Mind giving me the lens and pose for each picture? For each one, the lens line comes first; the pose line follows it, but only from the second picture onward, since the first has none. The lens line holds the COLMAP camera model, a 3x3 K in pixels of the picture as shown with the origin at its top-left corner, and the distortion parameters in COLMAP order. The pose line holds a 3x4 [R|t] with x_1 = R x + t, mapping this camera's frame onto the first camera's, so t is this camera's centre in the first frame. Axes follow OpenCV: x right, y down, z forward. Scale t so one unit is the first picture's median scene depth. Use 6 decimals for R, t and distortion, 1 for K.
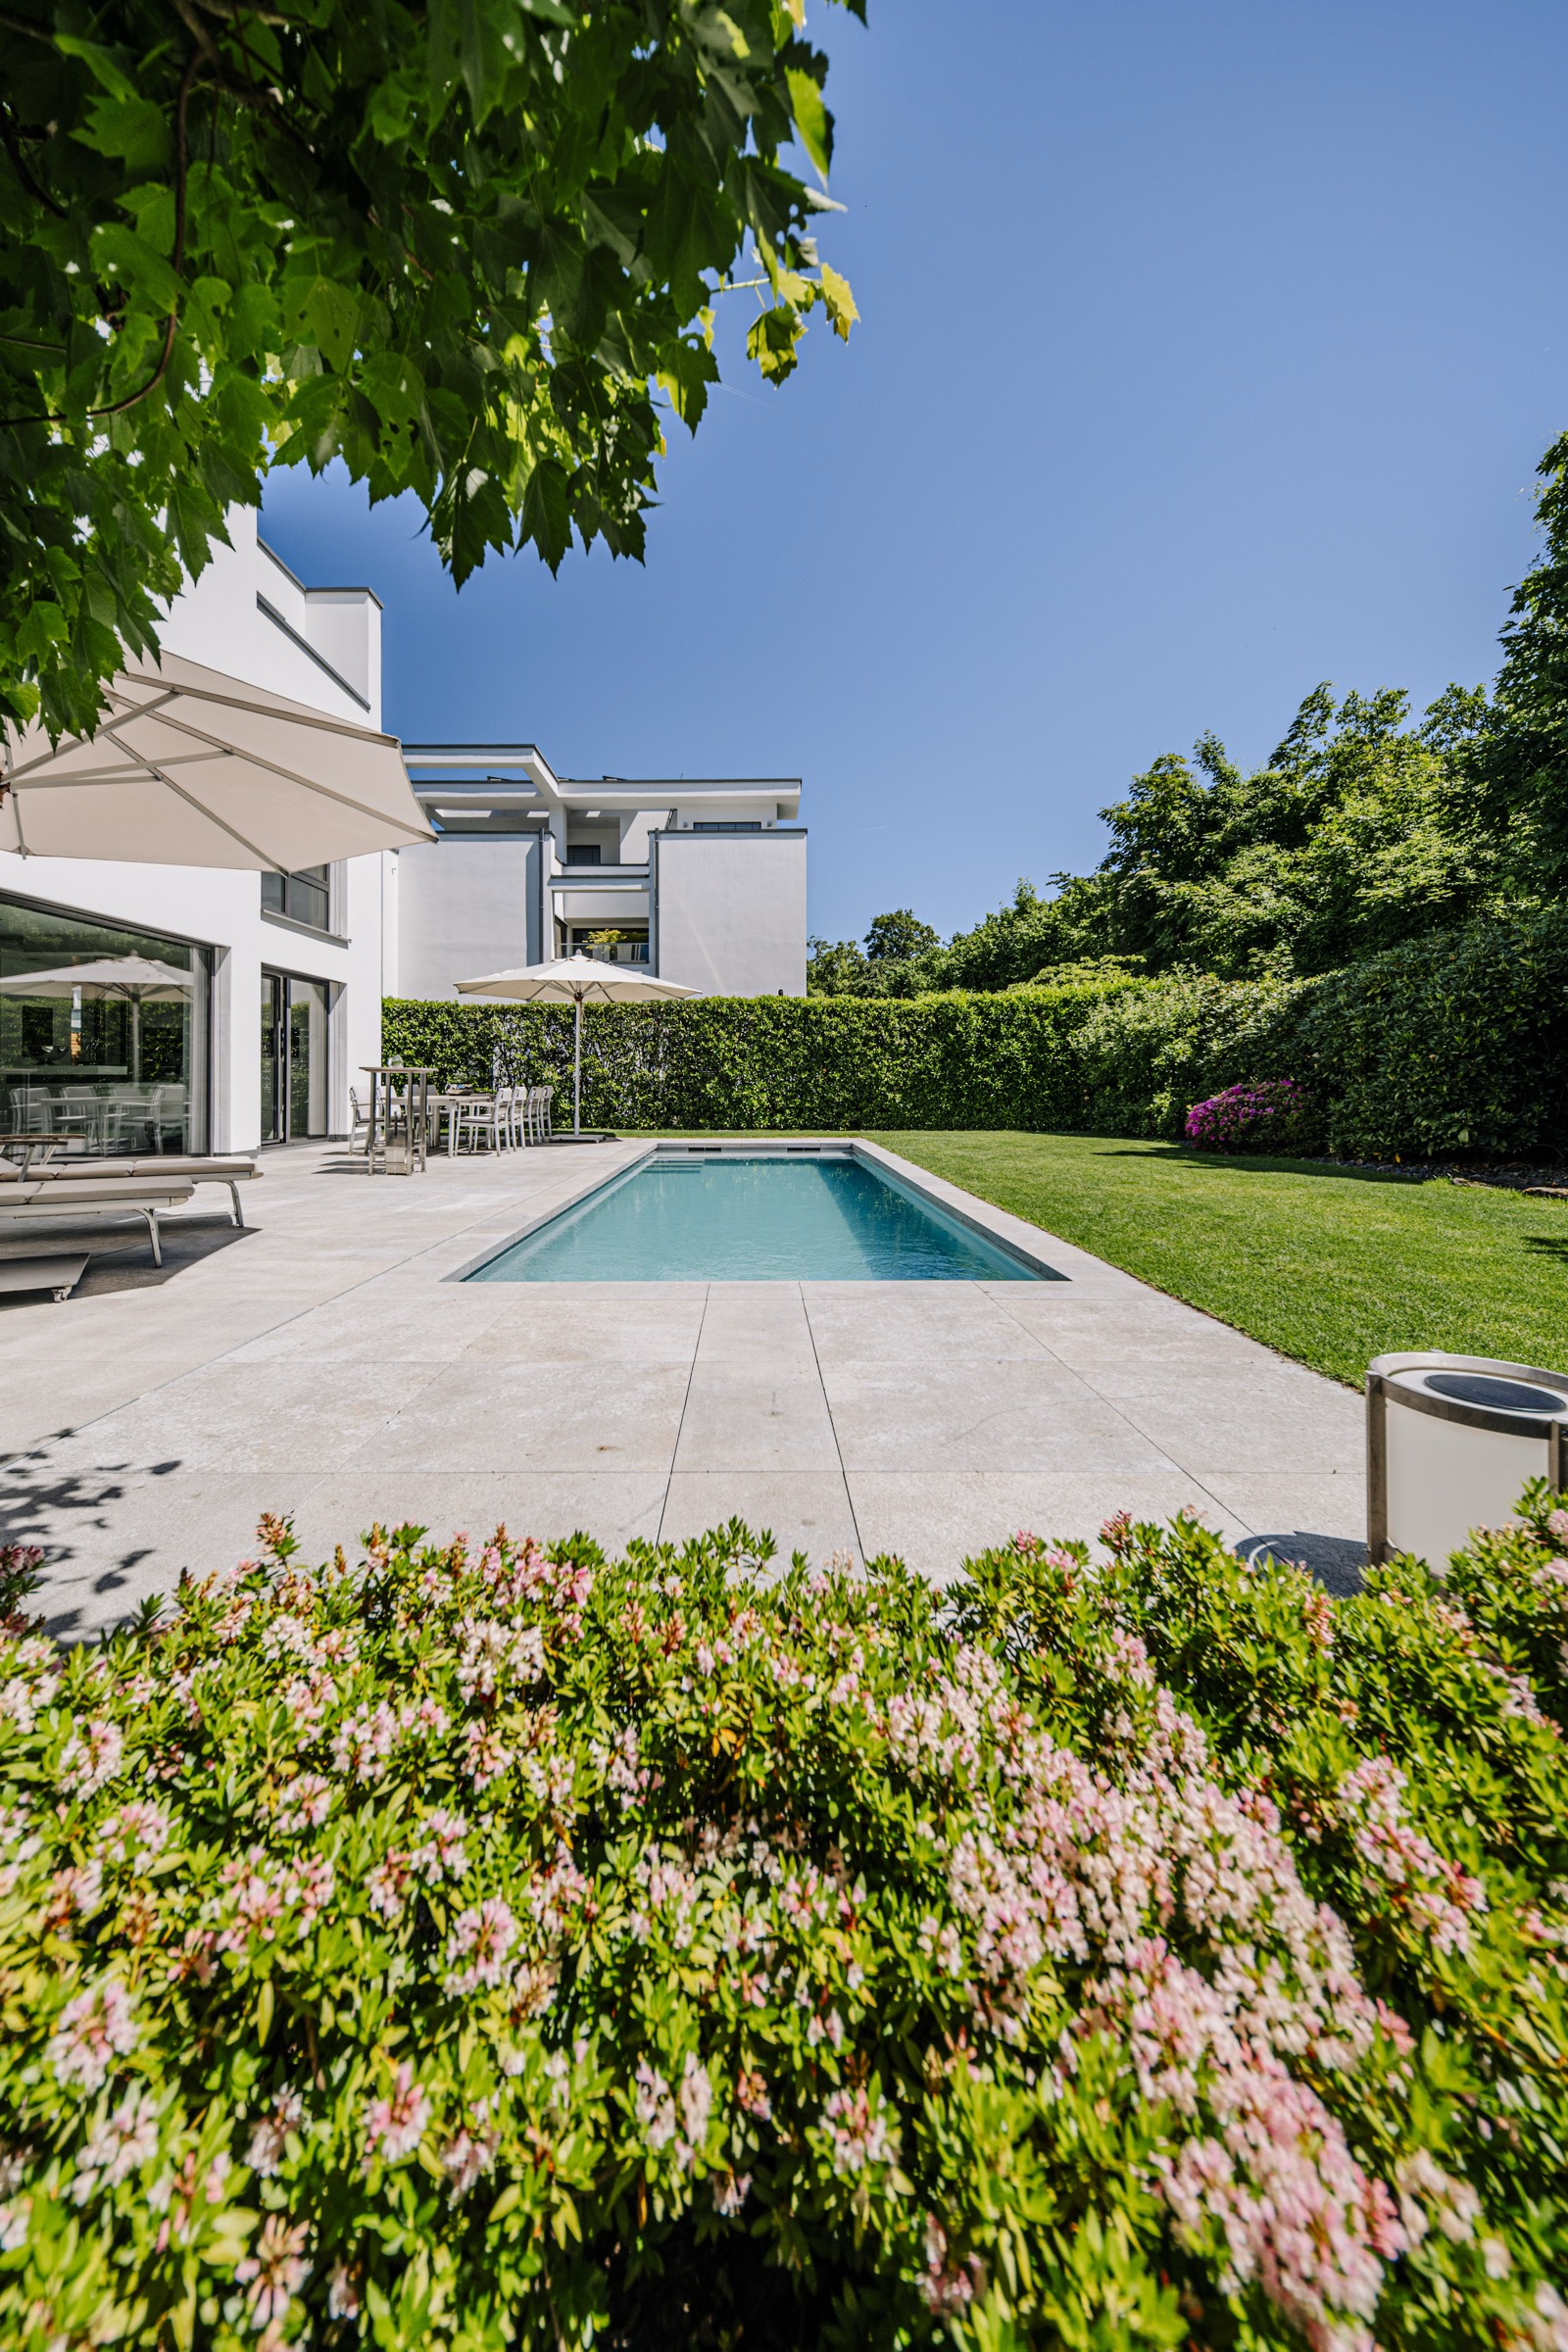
lens RADIAL K [[860.5, 0, 774.7], [0, 860.5, 1092.1], [0, 0, 1]] dist [-0.001888, -0.000063]
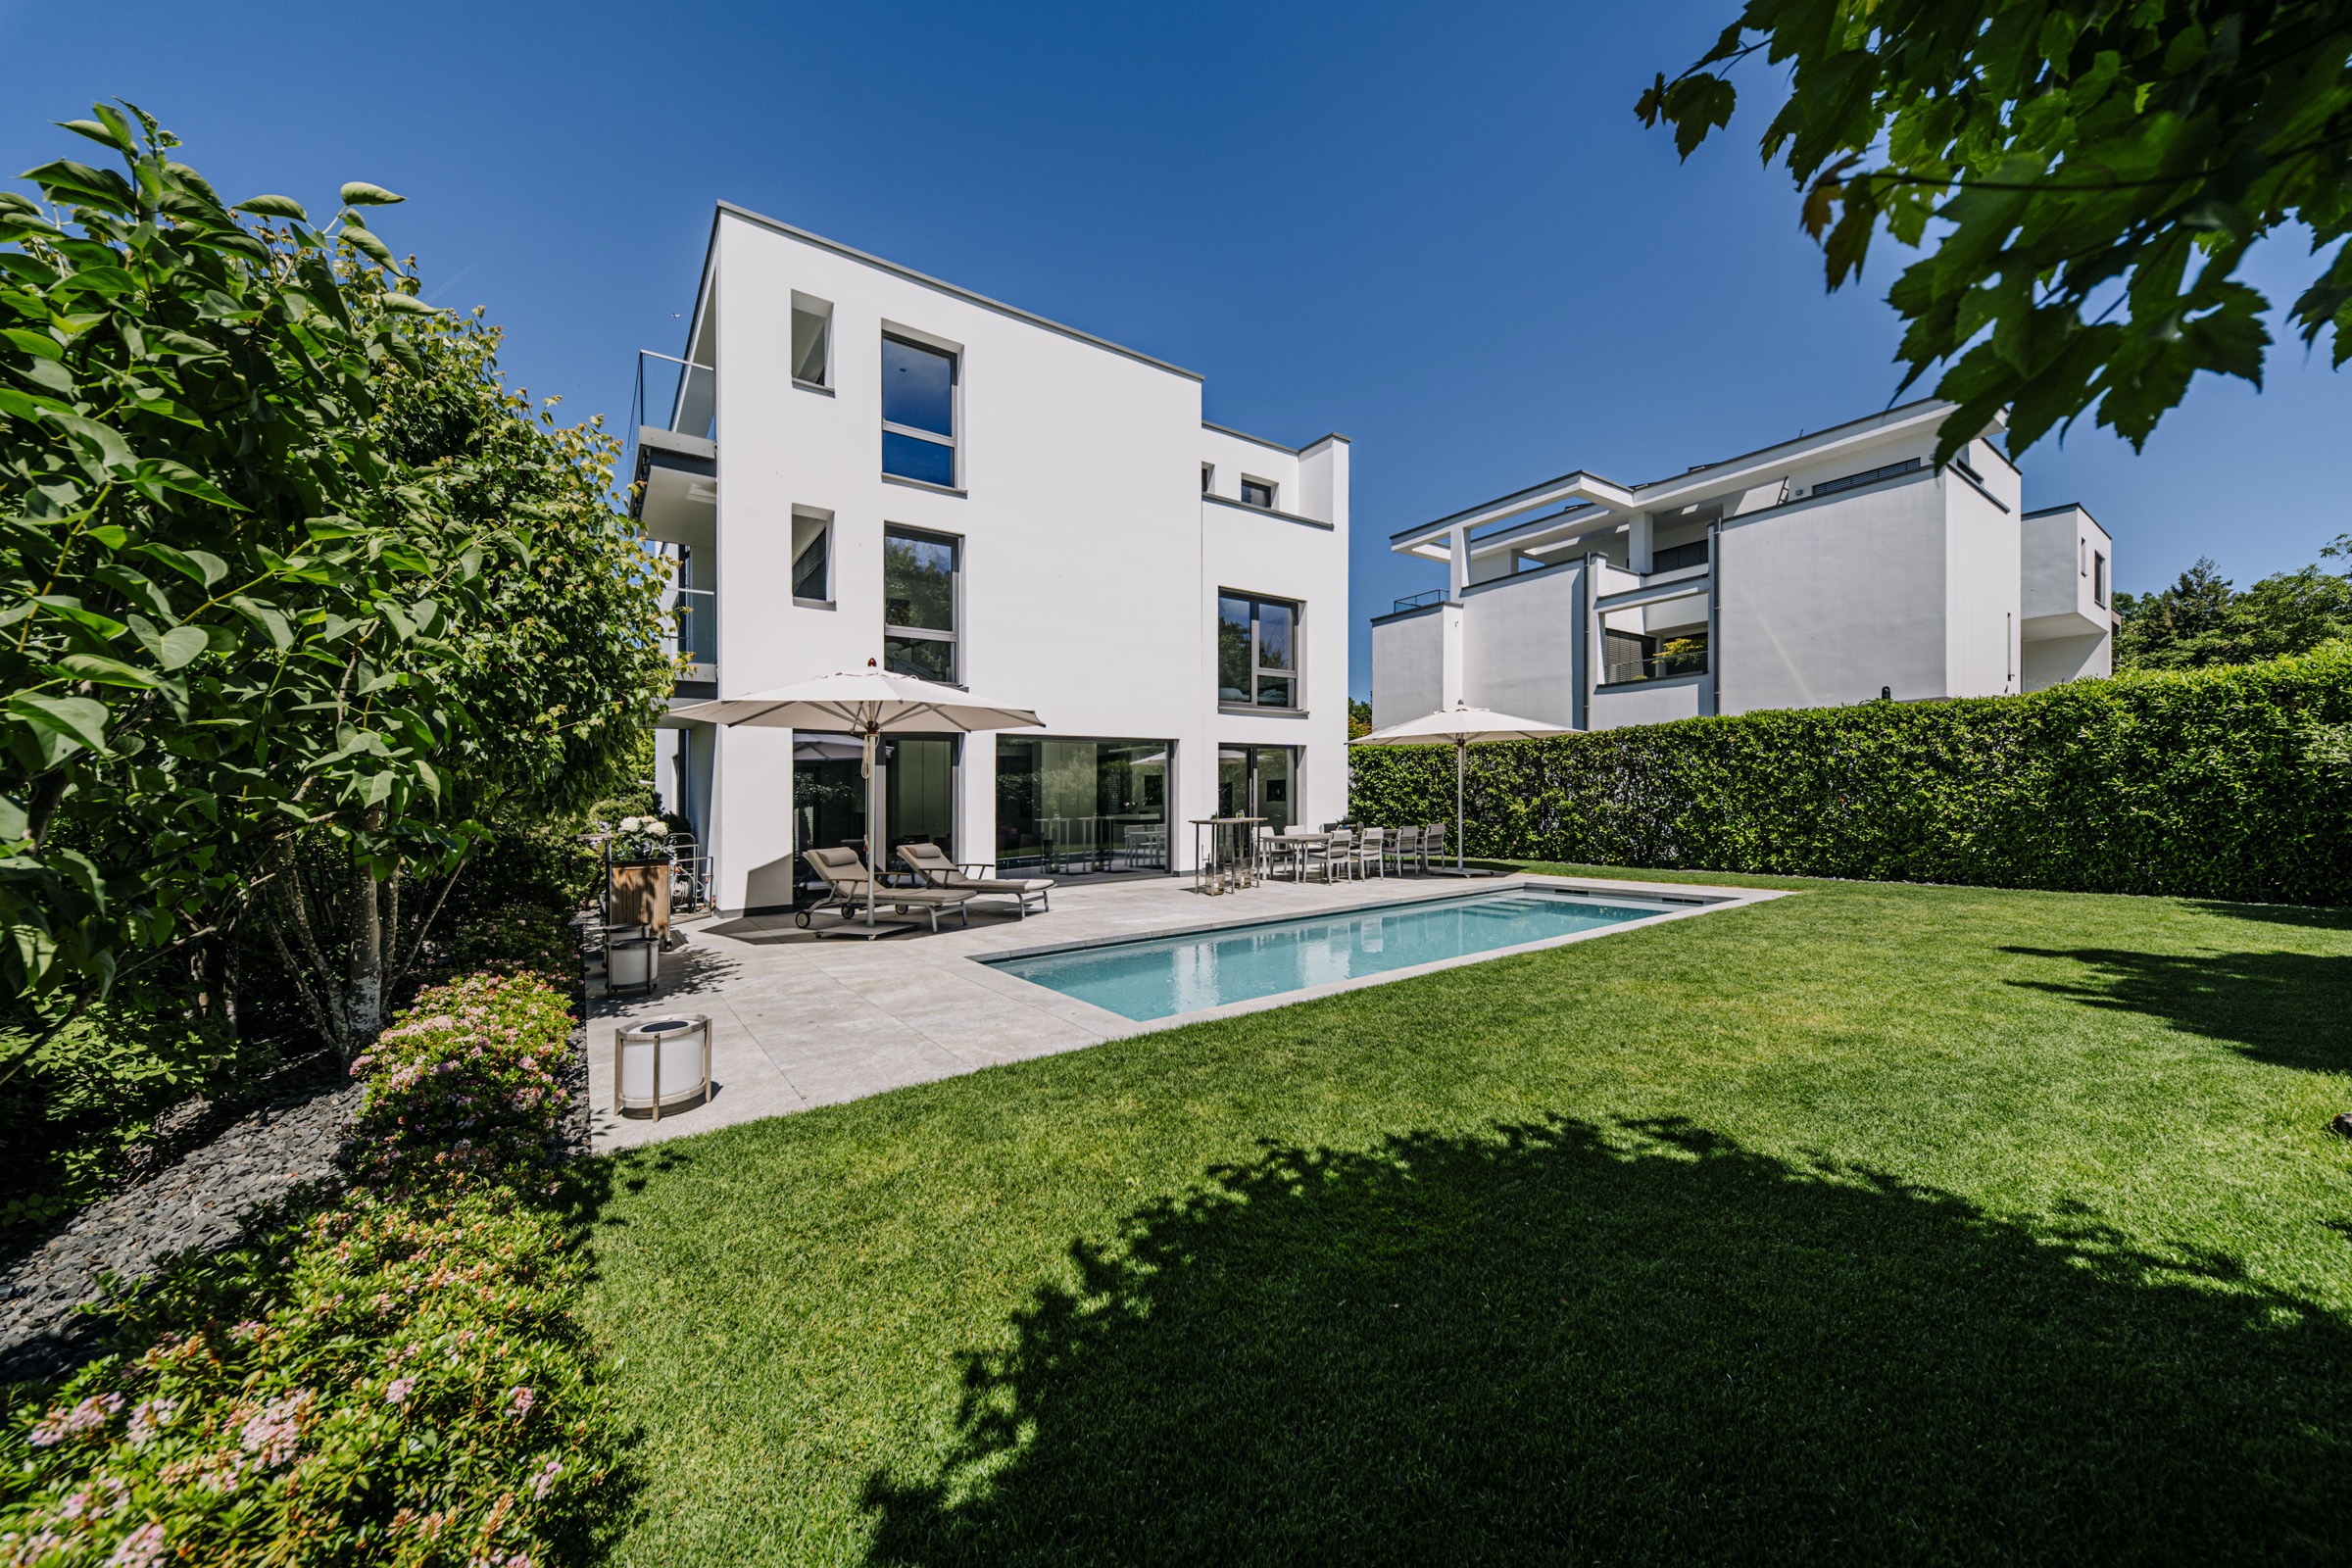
lens RADIAL K [[860.5, 0, 1193.1], [0, 860.5, 799.1], [0, 0, 1]] dist [-0.001888, -0.000063]
pose [[0.569269, -0.008414, -0.822108, 0.362851], [0.011339, 0.999933, -0.002383, -0.031273], [0.822073, -0.007965, 0.569326, 0.072369]]
